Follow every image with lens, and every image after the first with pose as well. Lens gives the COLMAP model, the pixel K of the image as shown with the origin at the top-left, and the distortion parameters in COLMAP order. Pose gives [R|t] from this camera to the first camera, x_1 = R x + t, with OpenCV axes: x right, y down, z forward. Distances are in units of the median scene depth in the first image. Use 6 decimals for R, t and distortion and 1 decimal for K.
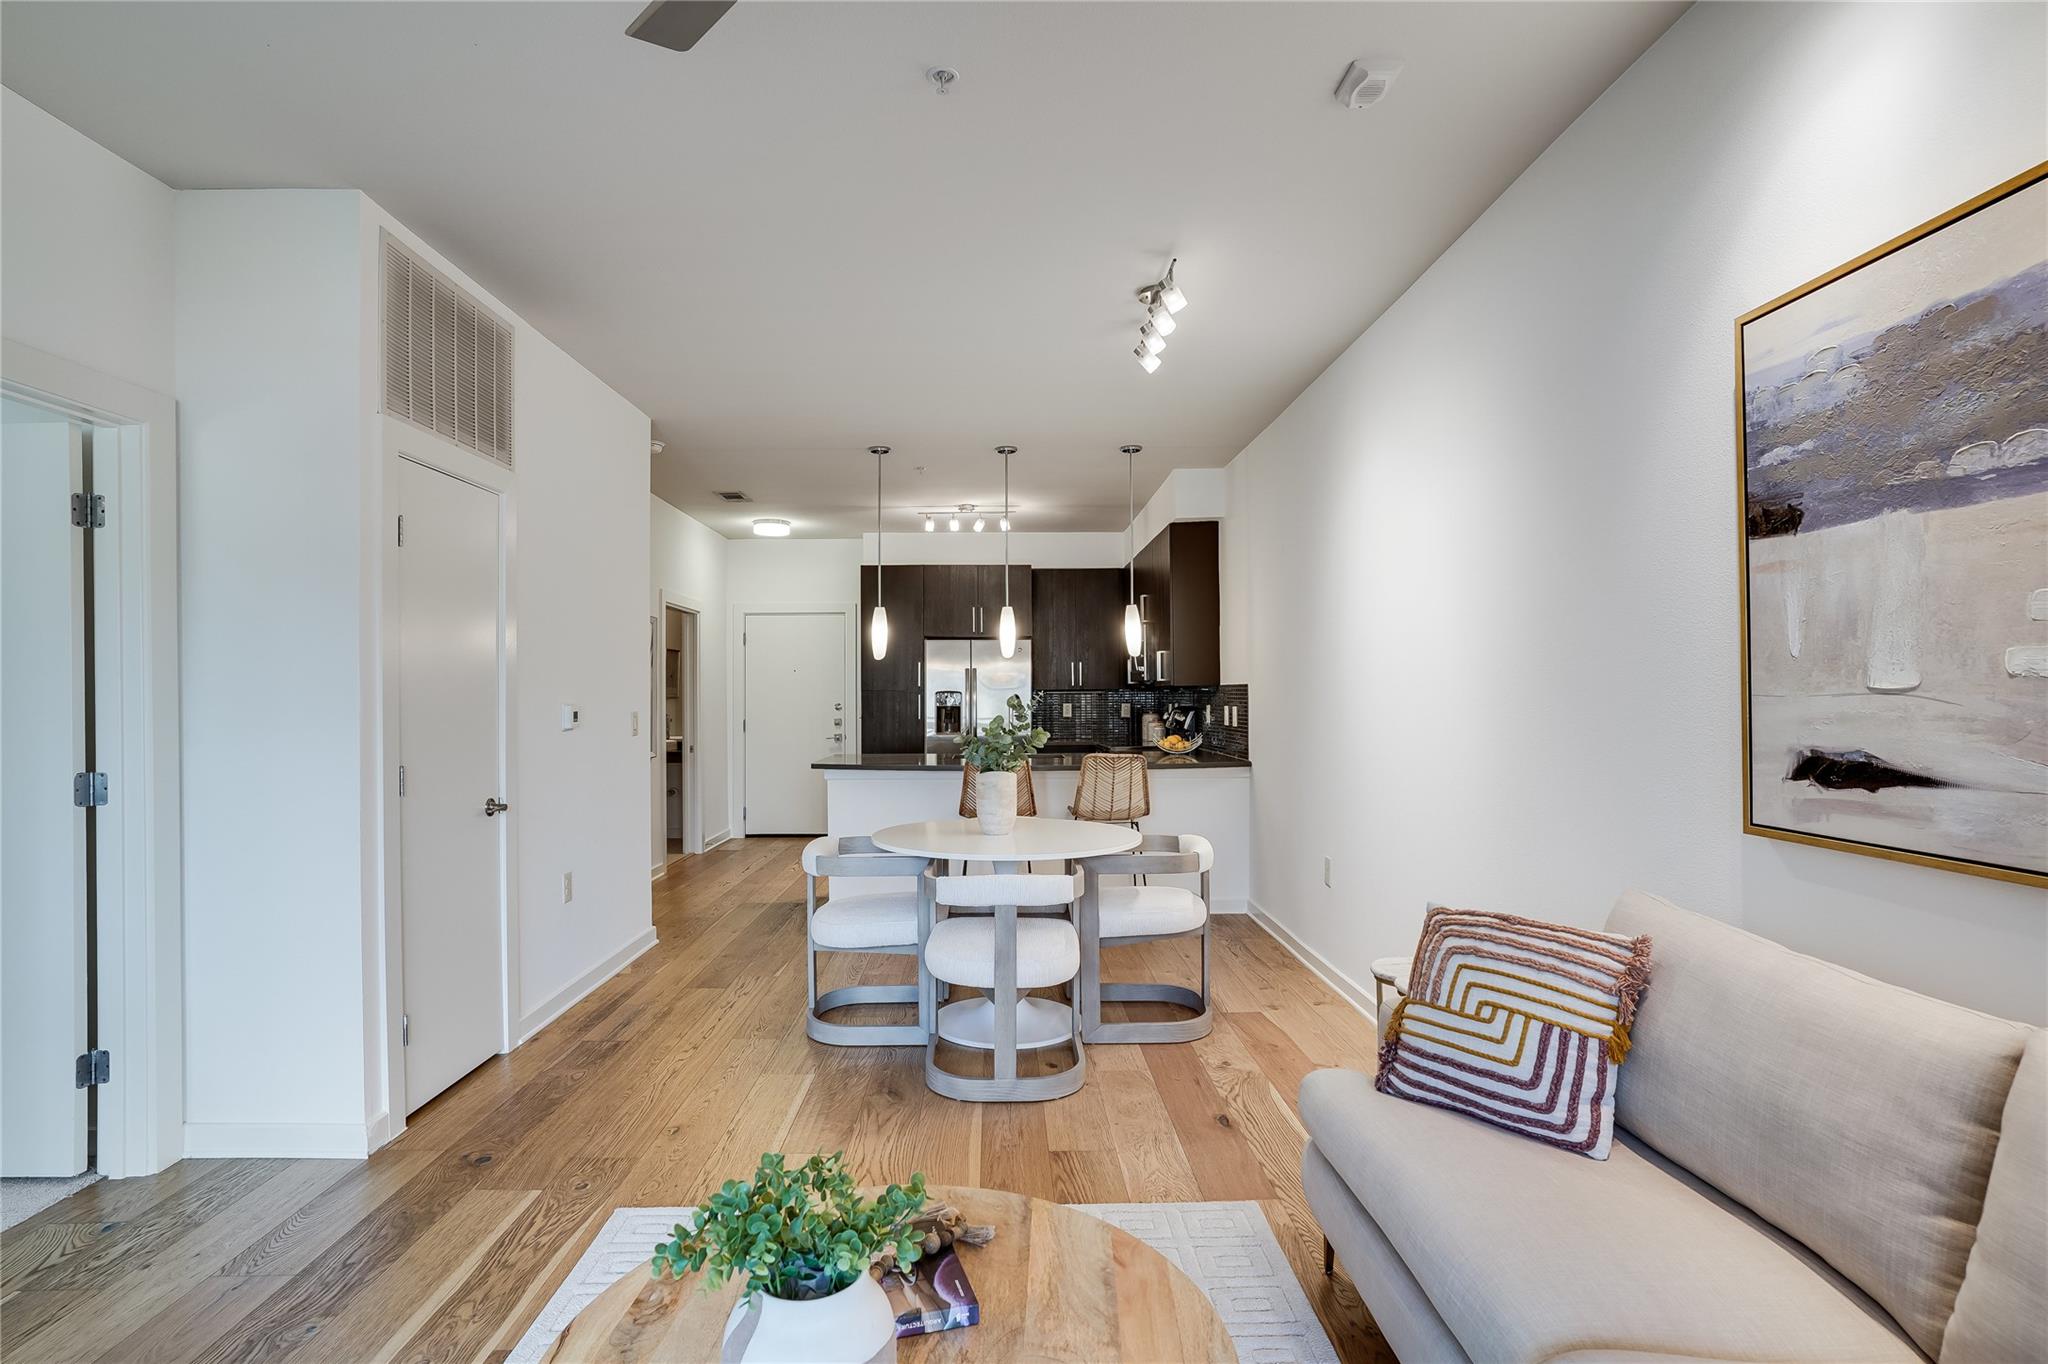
lens RADIAL K [[1001.7, 0, 1008.5], [0, 1001.7, 697.5], [0, 0, 1]] dist [-0.036266, 0.010581]
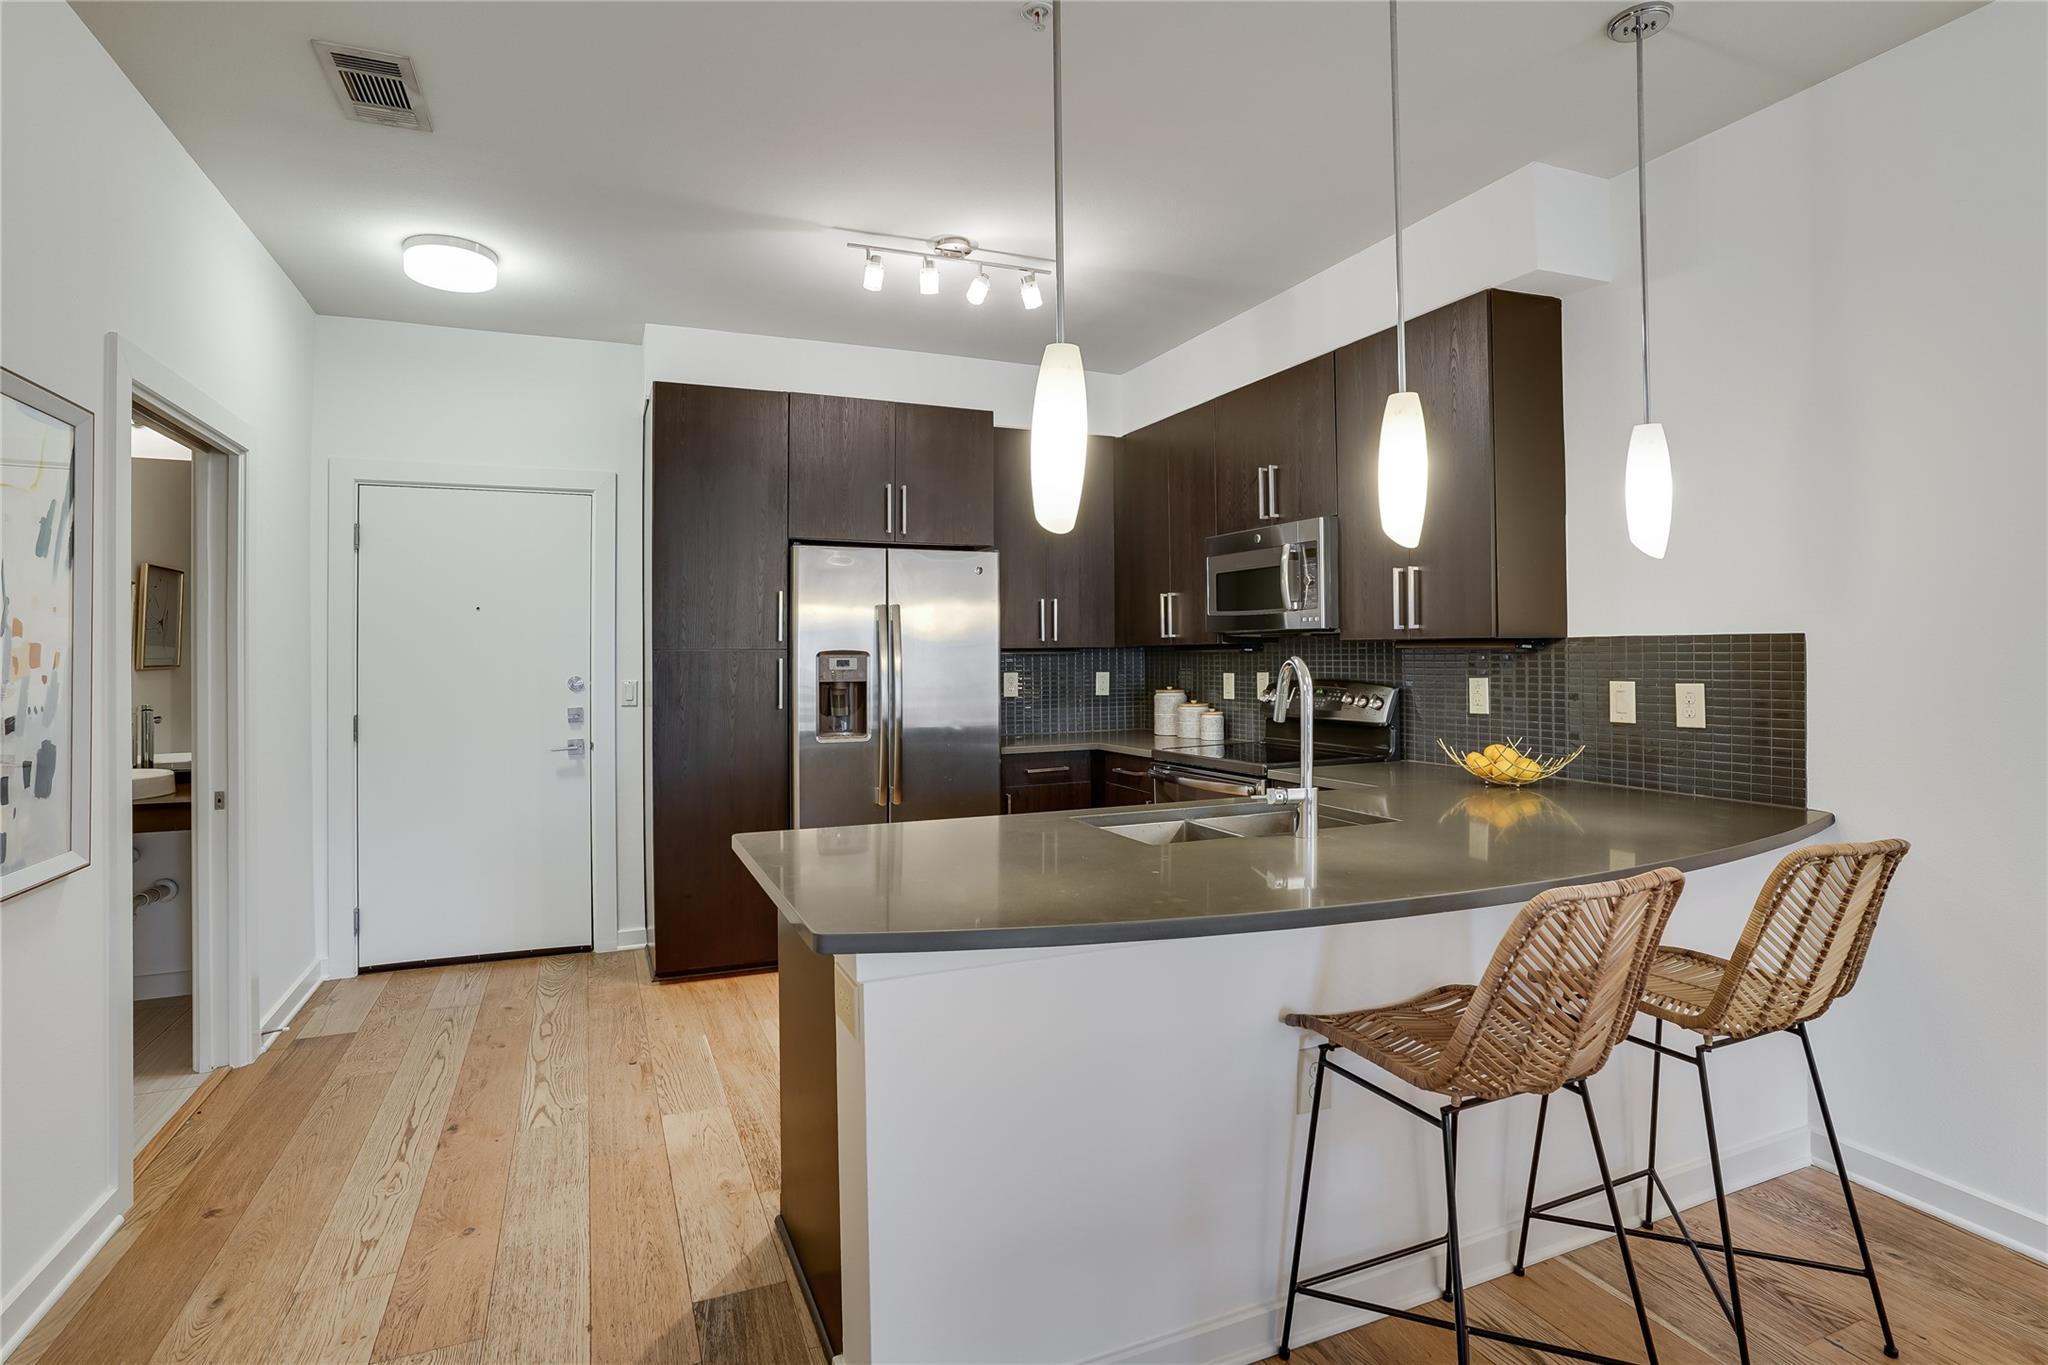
lens RADIAL K [[1001.7, 0, 1002.7], [0, 1001.7, 657.3], [0, 0, 1]] dist [-0.036266, 0.010581]
pose [[0.925746, -0.004121, 0.378123, -0.802876], [0.004042, 0.999991, 0.001002, -0.015075], [-0.378124, 0.000601, 0.925755, 2.362778]]
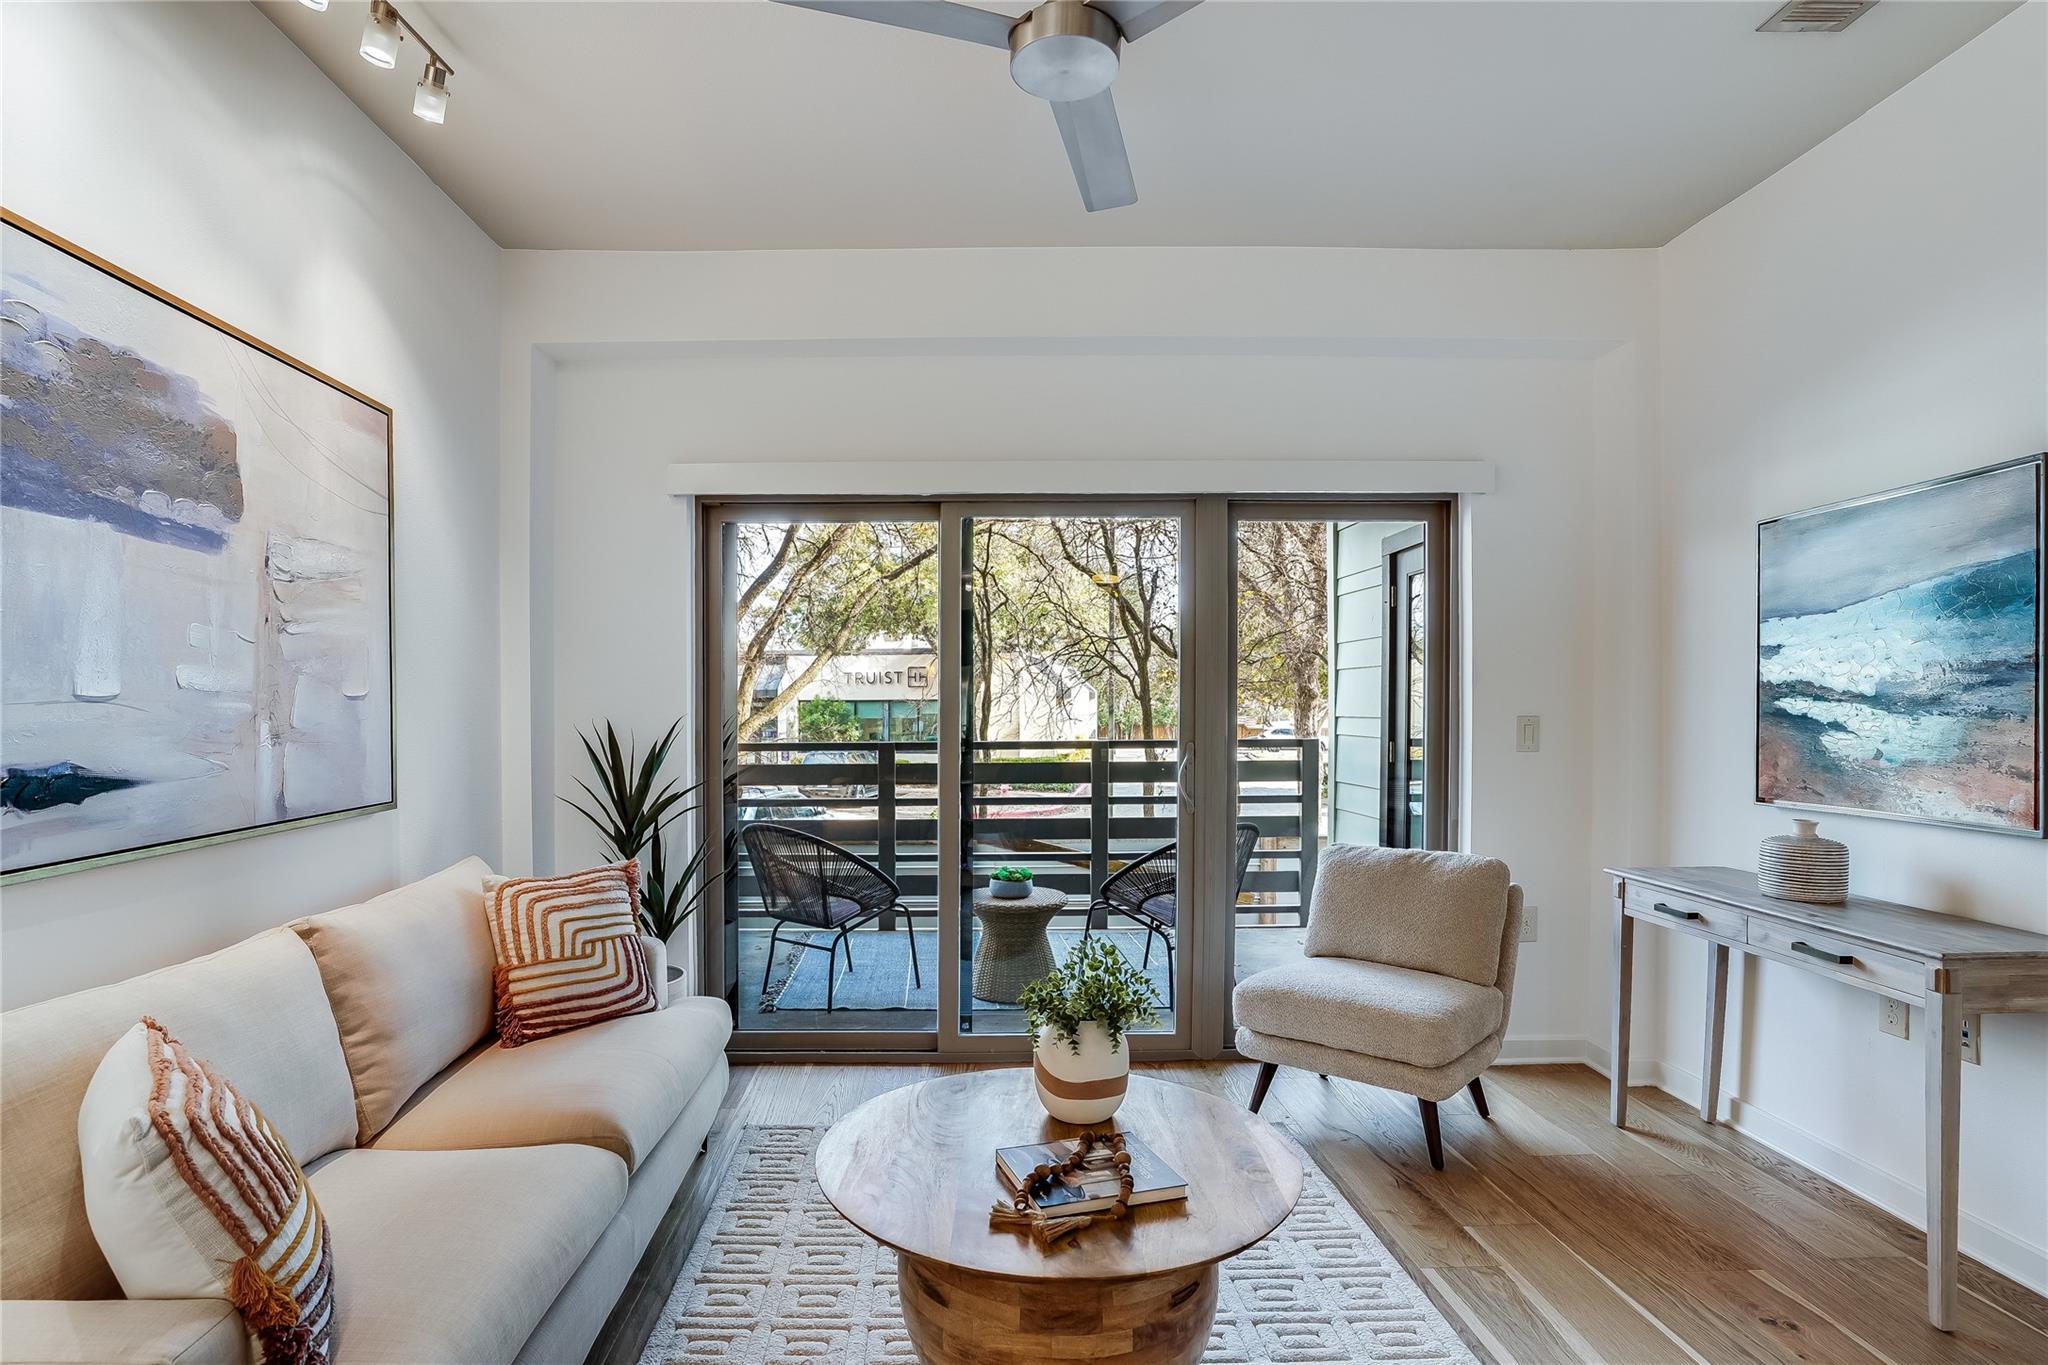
lens RADIAL K [[1001.7, 0, 903.9], [0, 1001.7, 715.4], [0, 0, 1]] dist [-0.036266, 0.010581]
pose [[-0.999380, 0.010631, 0.033563, 0.035069], [0.010975, 0.999889, 0.010069, 0.007960], [-0.033452, 0.010431, -0.999386, 1.757591]]
